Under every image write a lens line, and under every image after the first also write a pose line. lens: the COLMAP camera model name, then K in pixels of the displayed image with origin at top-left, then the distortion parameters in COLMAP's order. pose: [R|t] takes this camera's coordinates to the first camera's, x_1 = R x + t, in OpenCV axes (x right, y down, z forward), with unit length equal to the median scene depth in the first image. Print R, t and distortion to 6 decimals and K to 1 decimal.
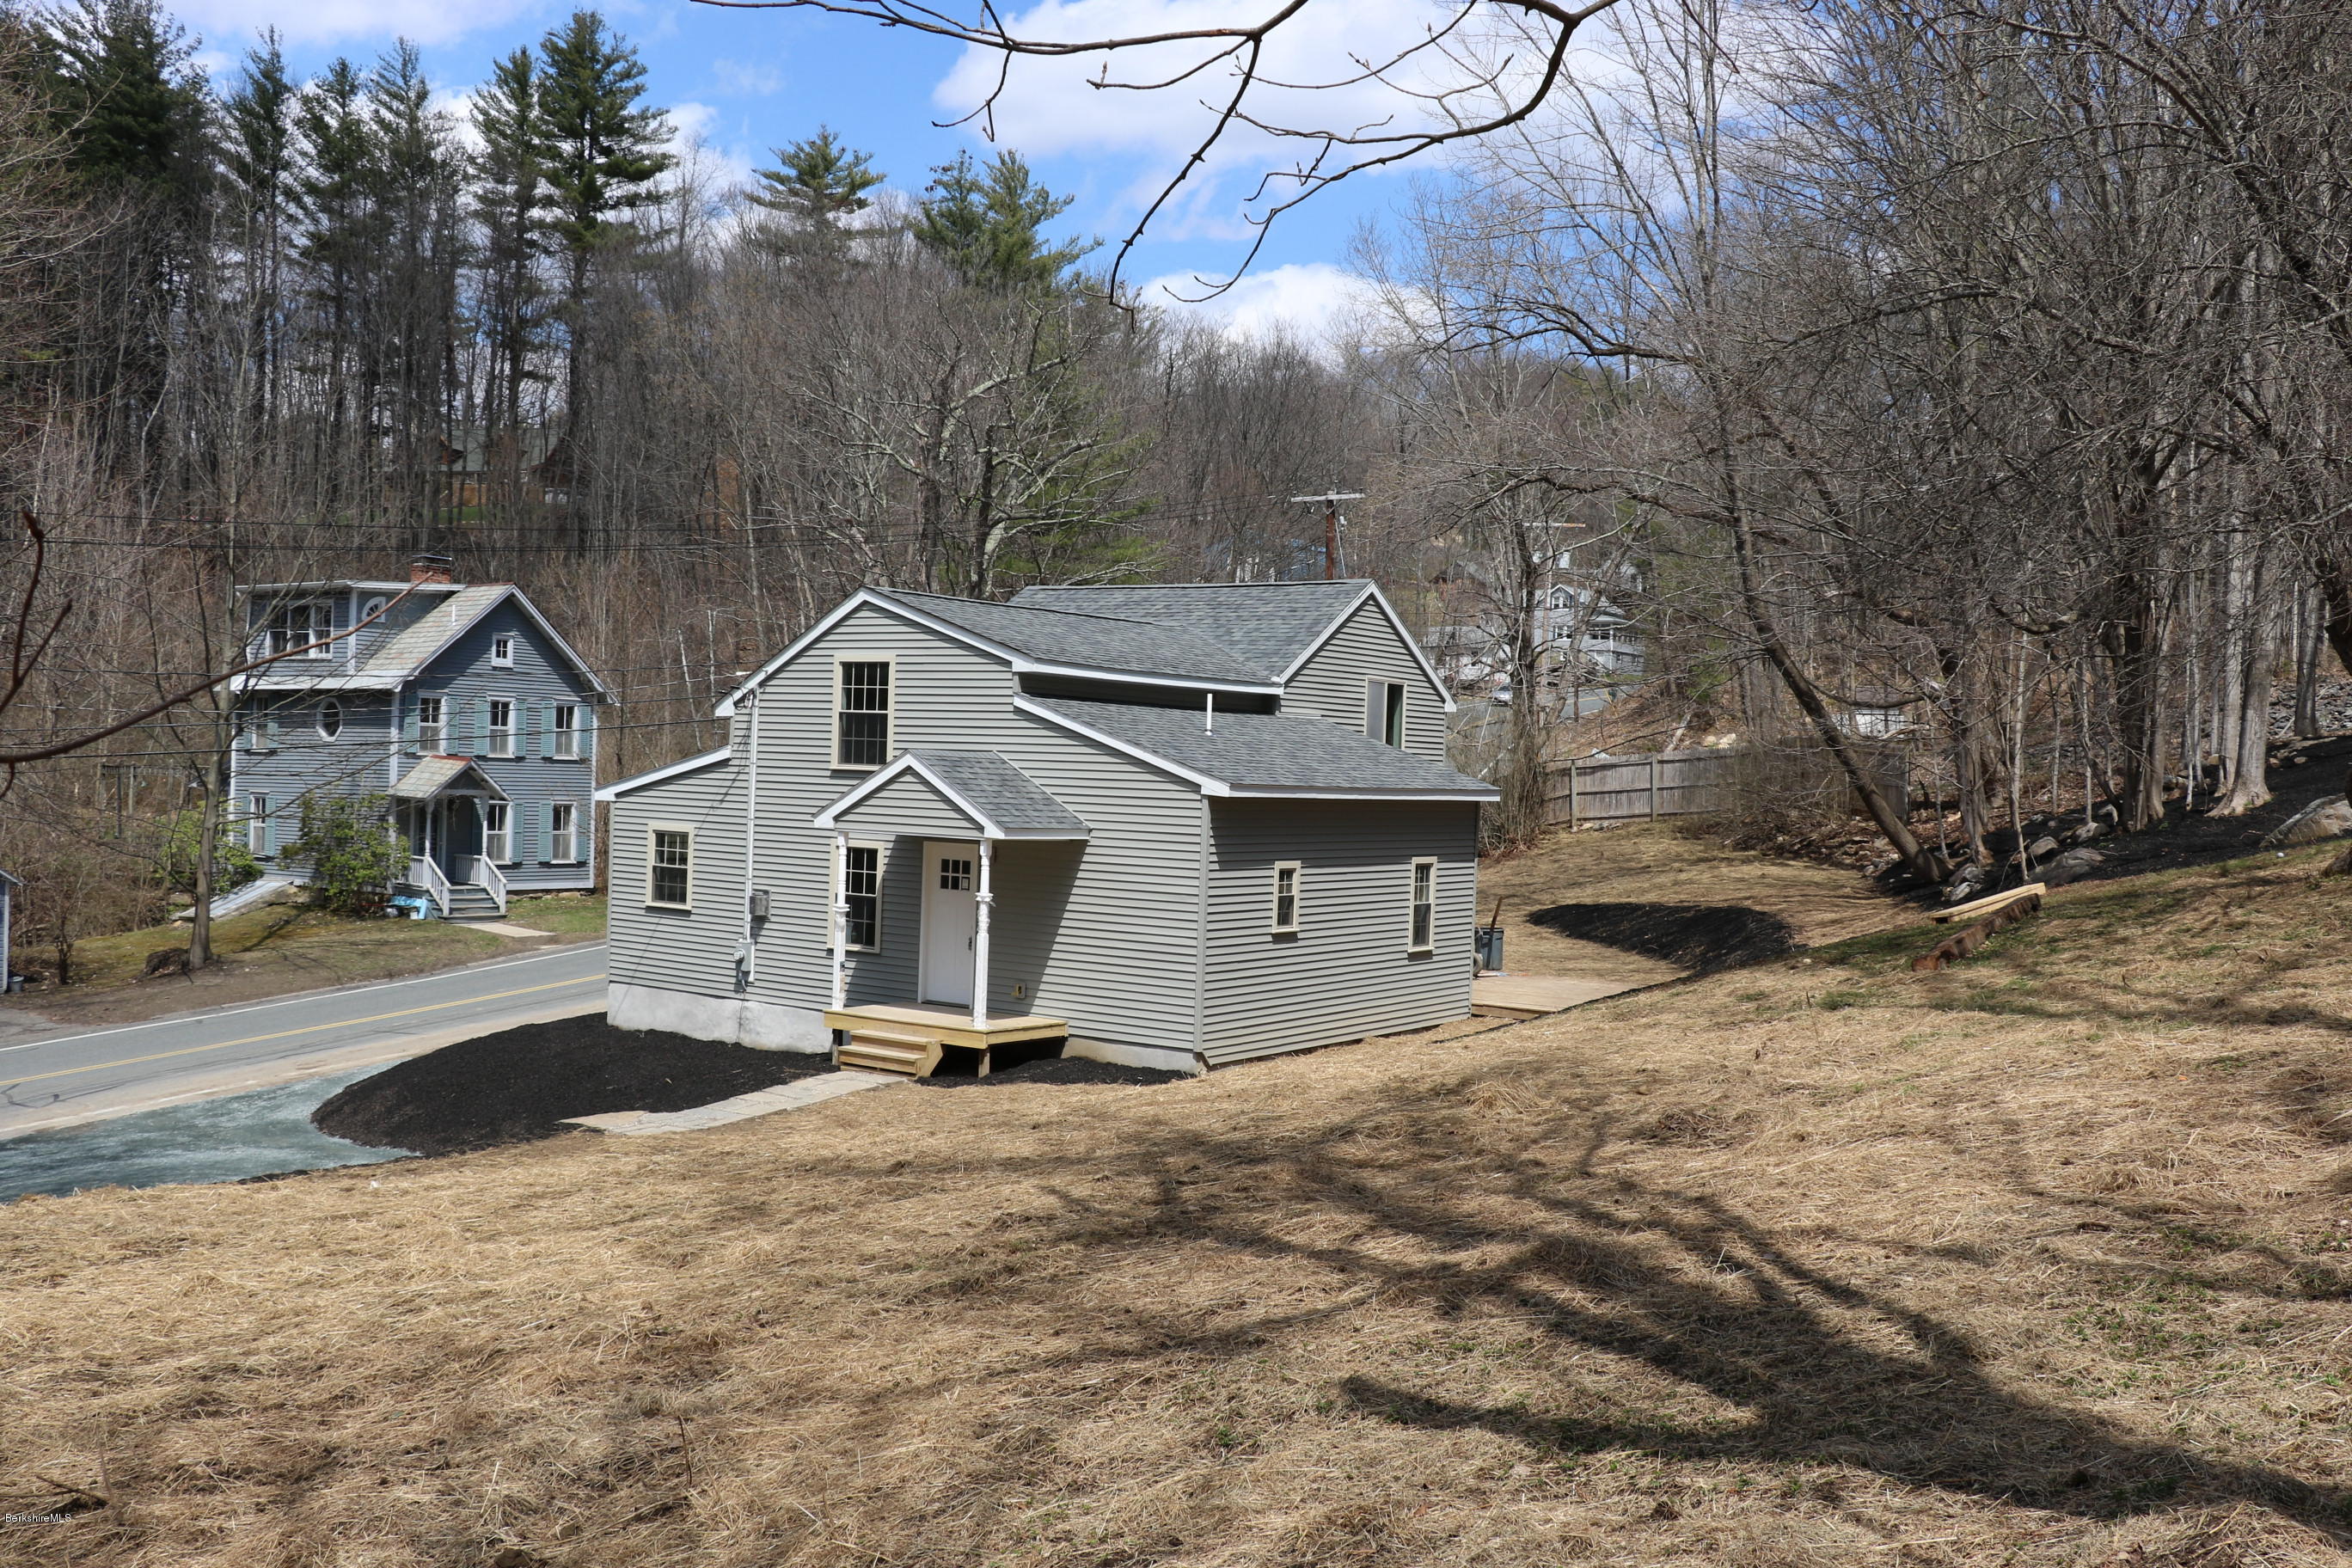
lens RADIAL K [[2096.1, 0, 1176.0], [0, 2096.1, 784.0], [0, 0, 1]] dist [-0.056213, 0.005061]
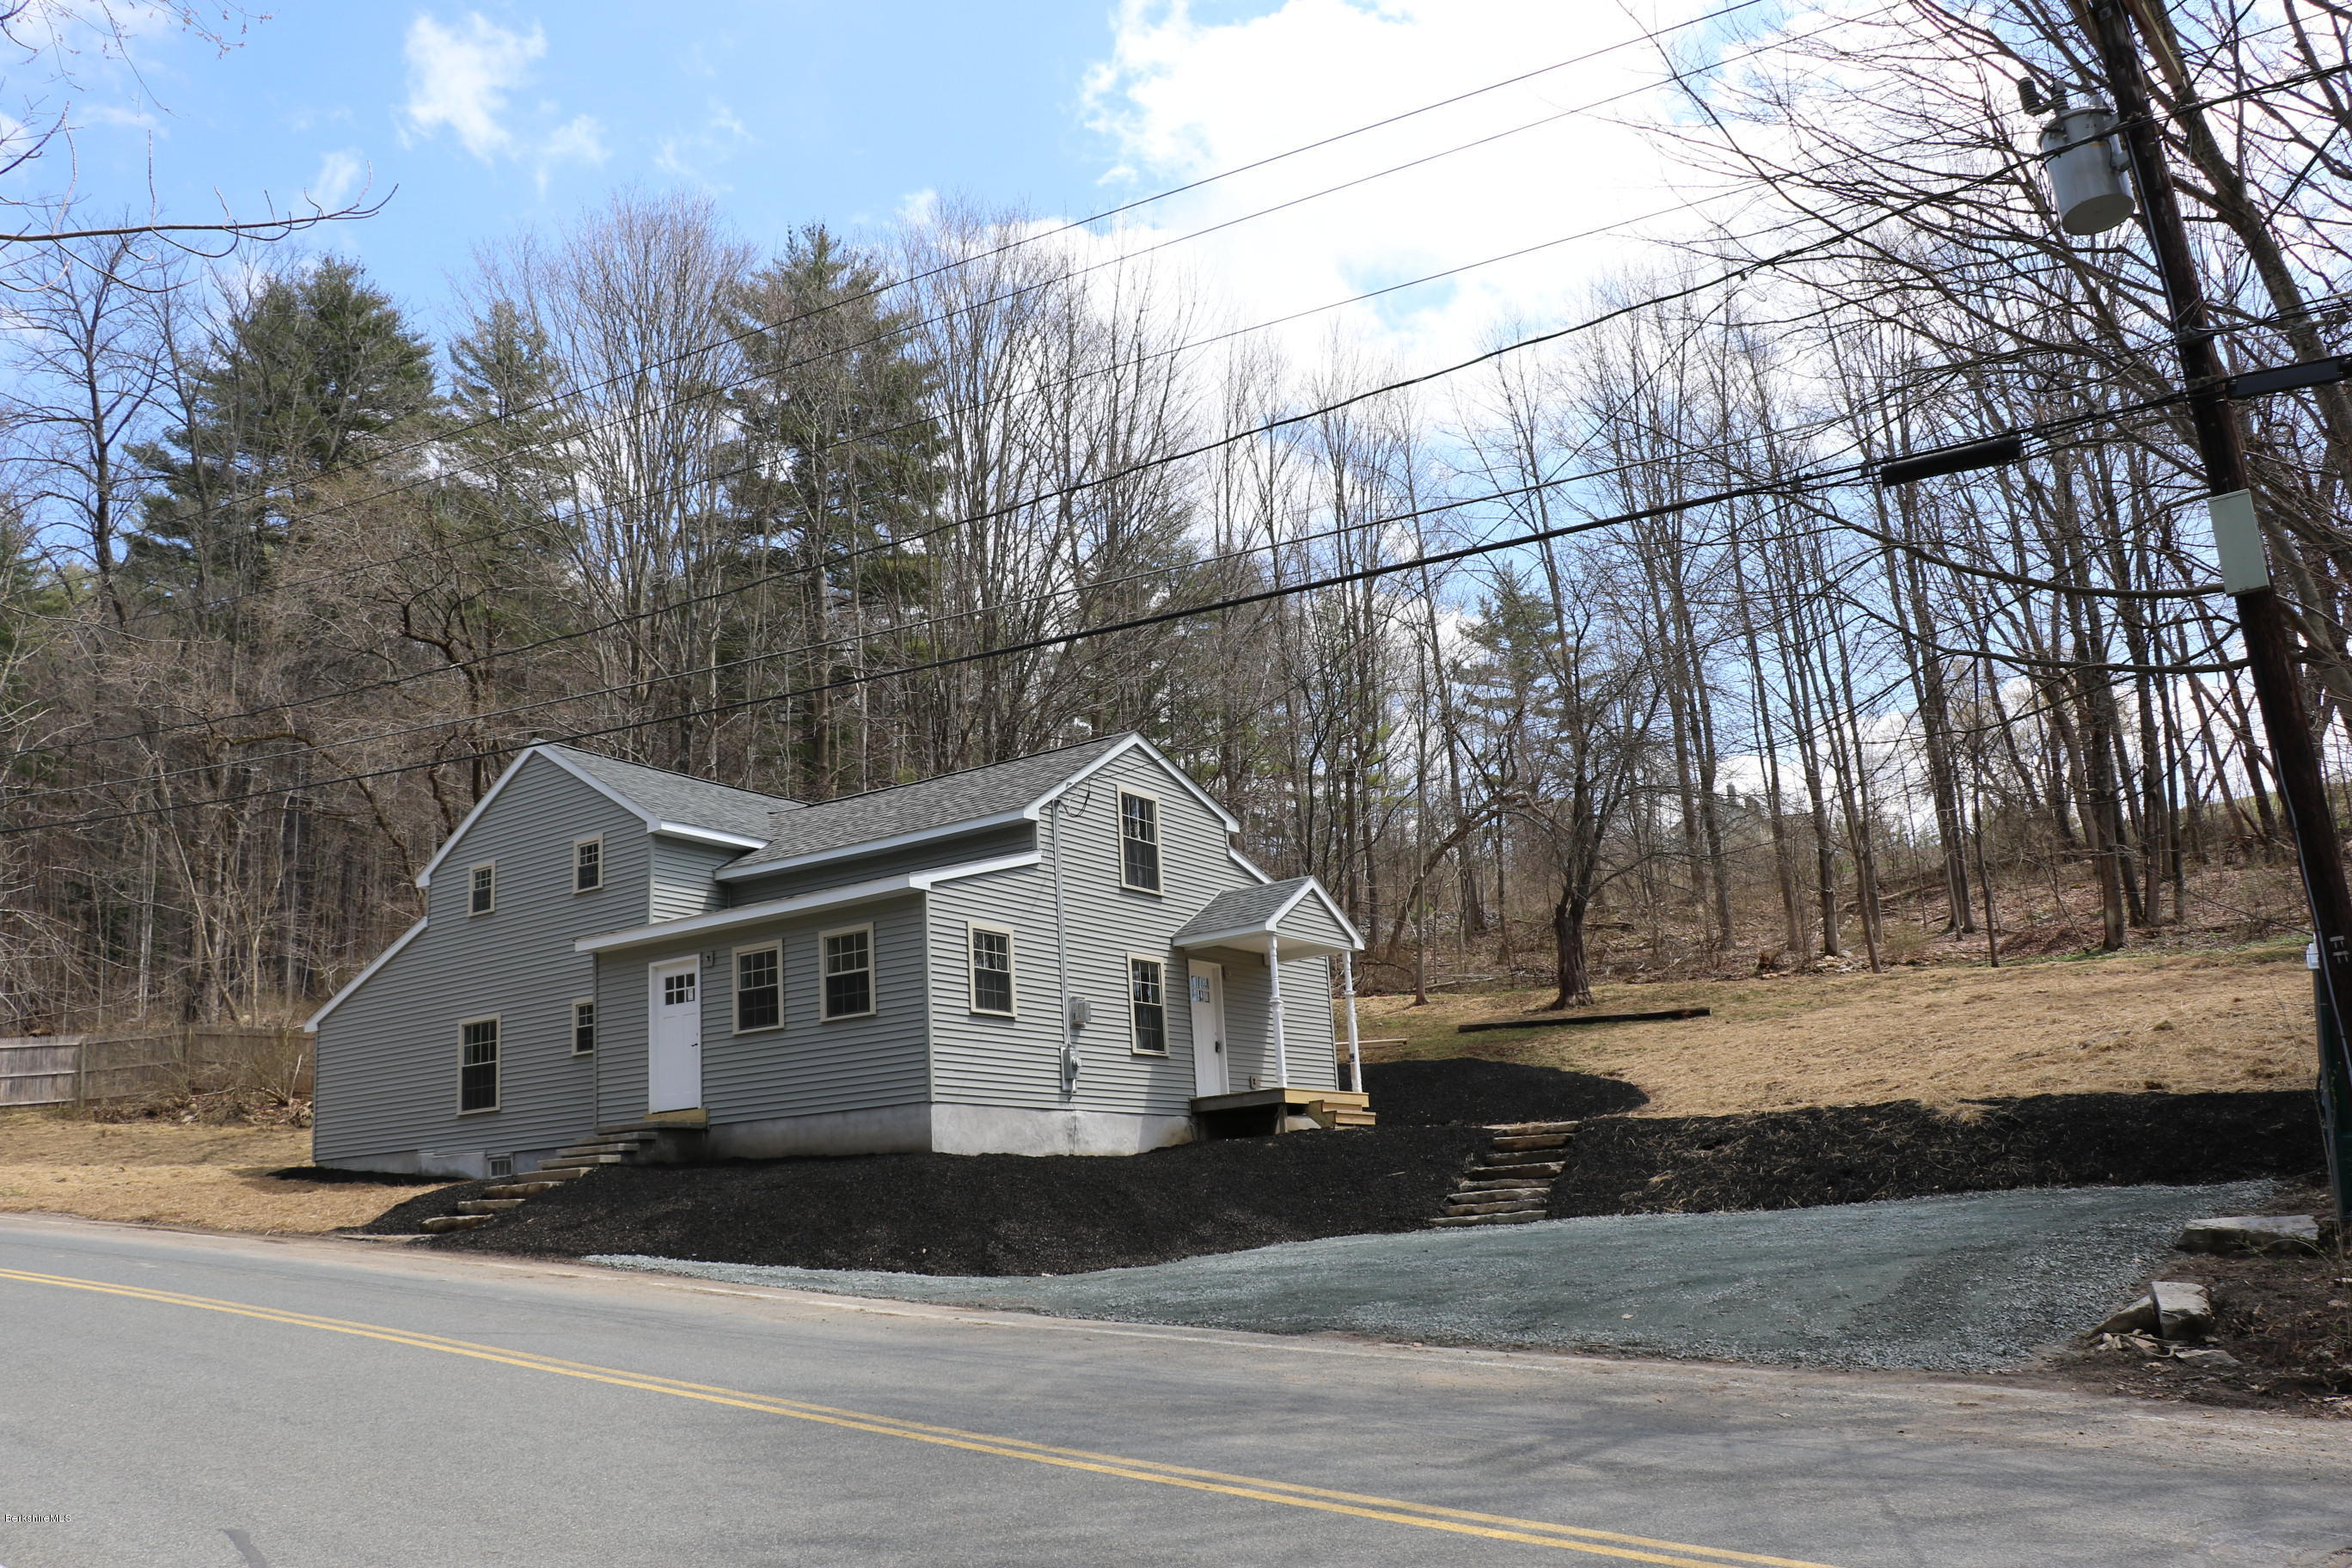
lens RADIAL K [[1907.0, 0, 1162.0], [0, 1907.0, 799.6], [0, 0, 1]] dist [-0.163387, 0.142564]
pose [[-0.016560, 0.192131, 0.981230, -1.085566], [0.060430, 0.979763, -0.190823, 0.131042], [-0.998035, 0.056136, -0.027835, 0.956609]]
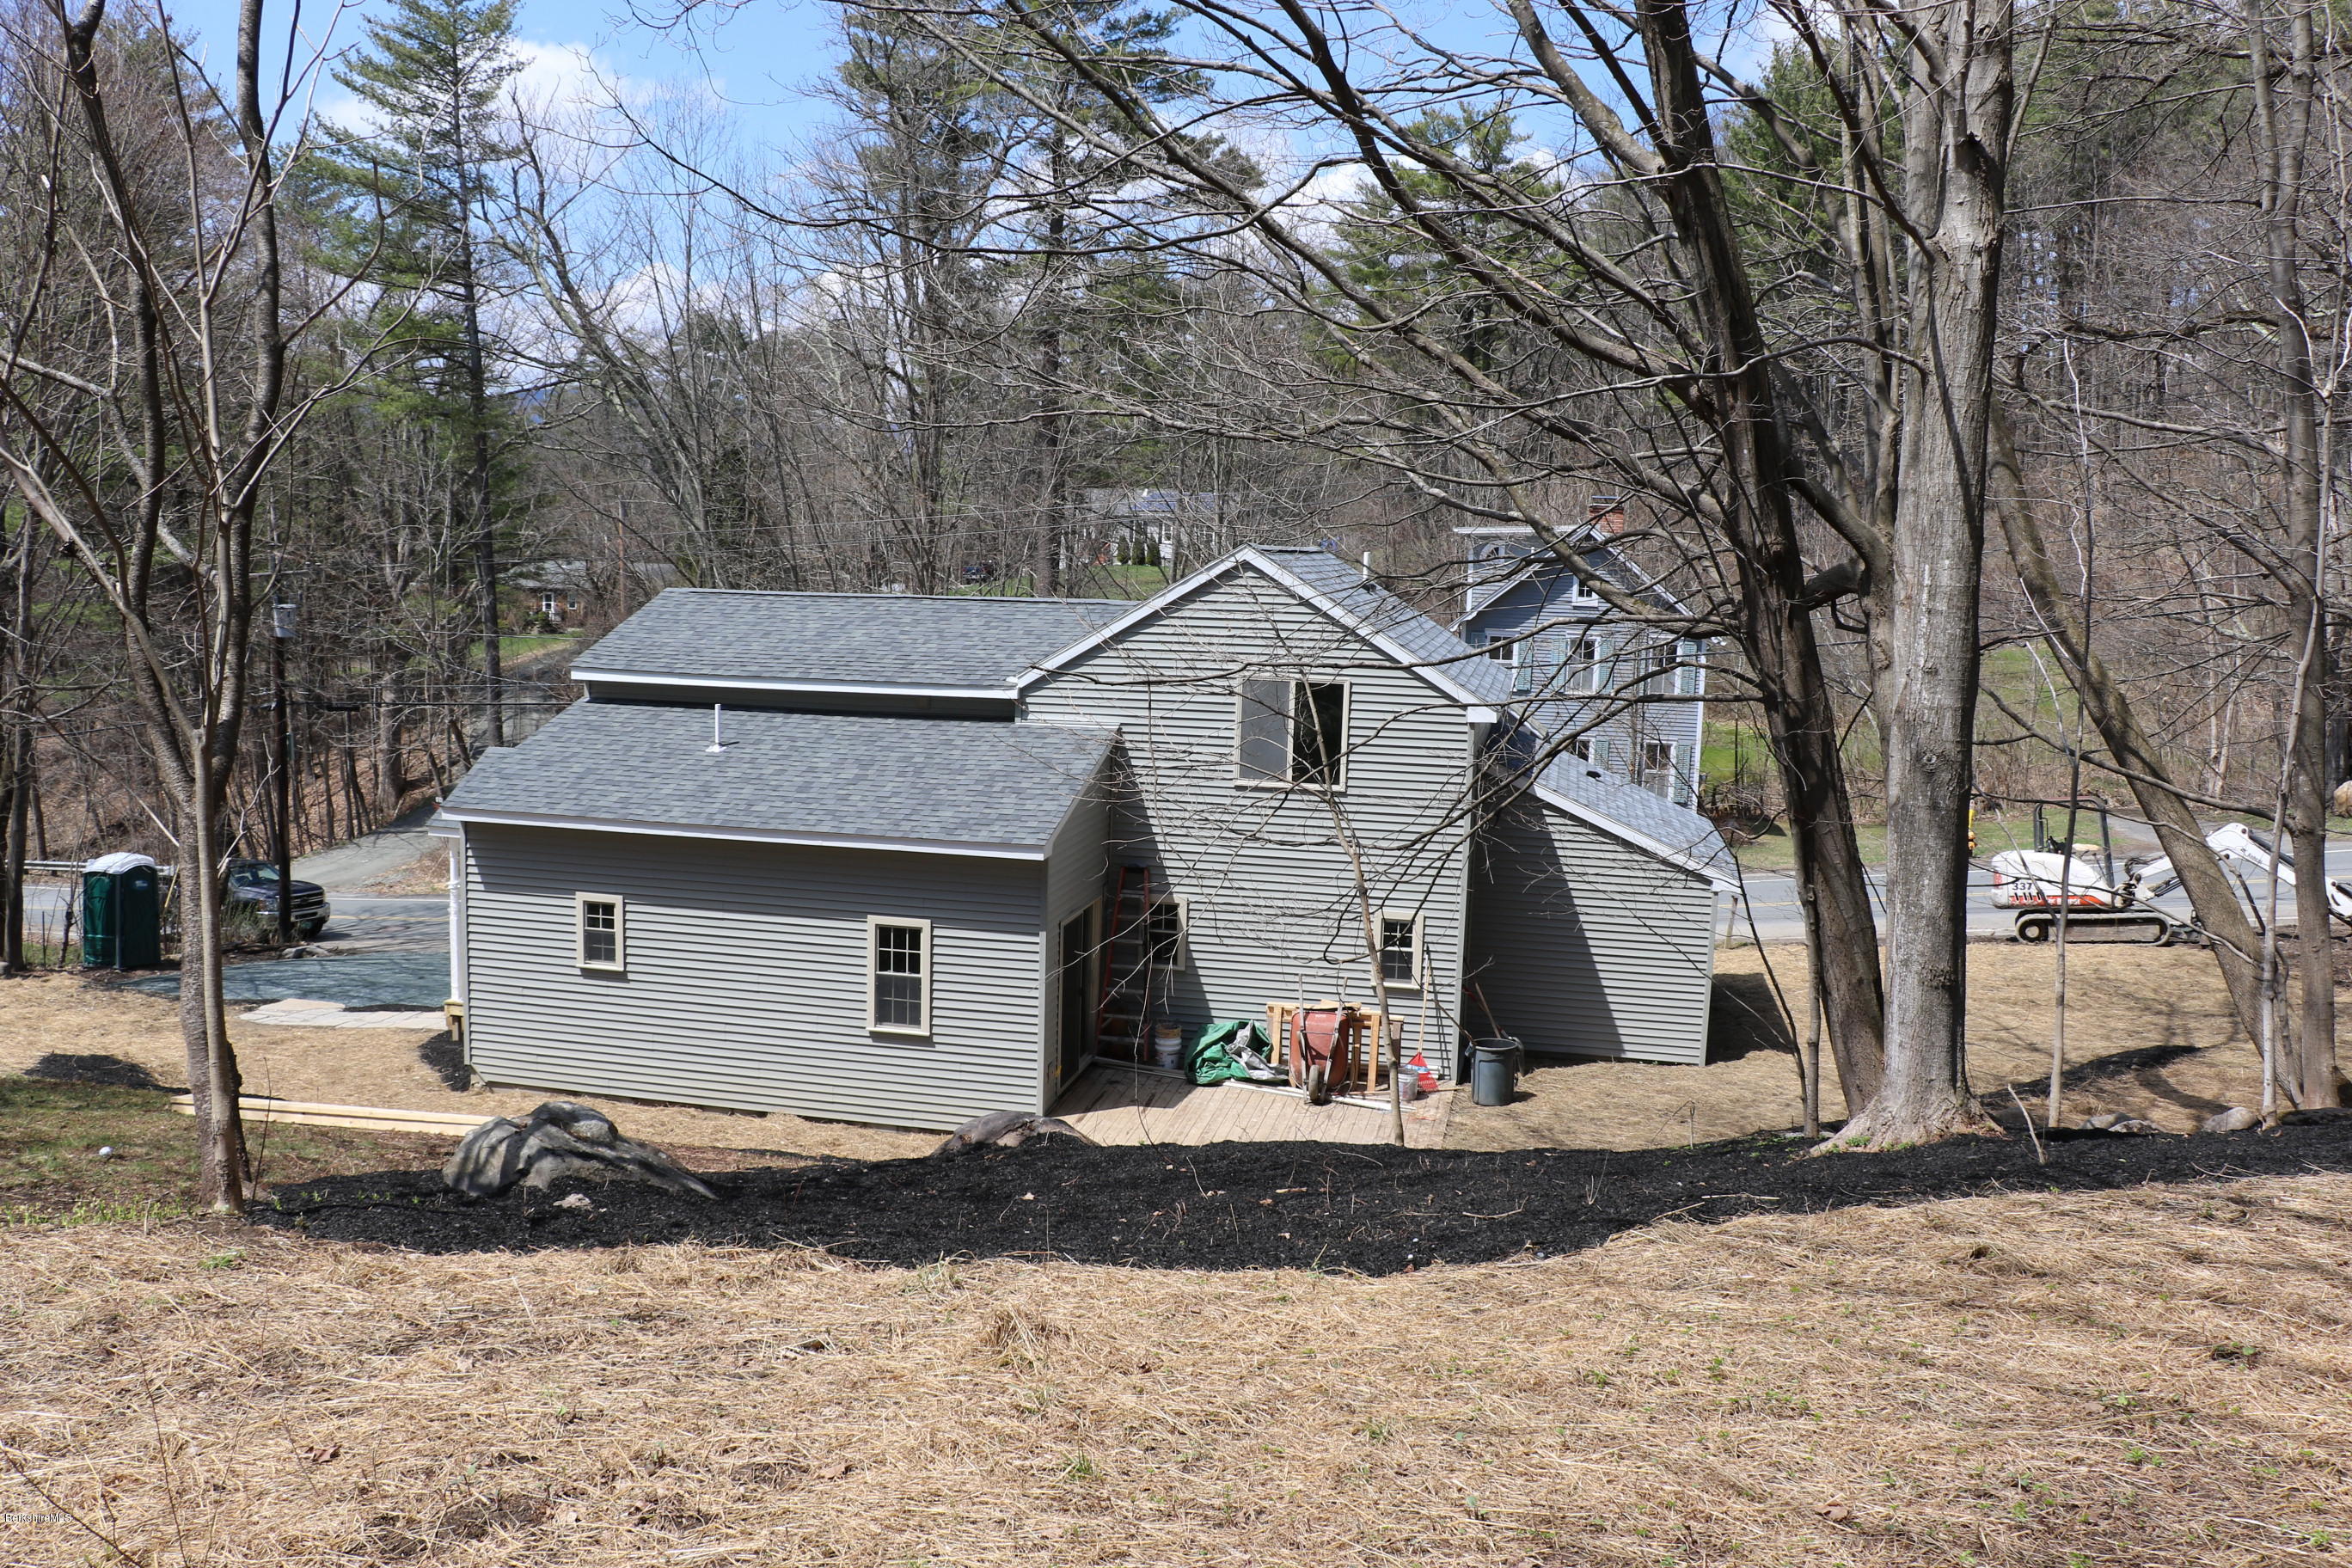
lens RADIAL K [[1907.1, 0, 1176.0], [0, 1907.1, 784.0], [0, 0, 1]] dist [-0.166299, 0.142482]
pose [[0.391999, 0.089751, -0.915577, 0.808106], [-0.024789, 0.995899, 0.087011, -0.080132], [0.919632, -0.011412, 0.392616, 0.807173]]
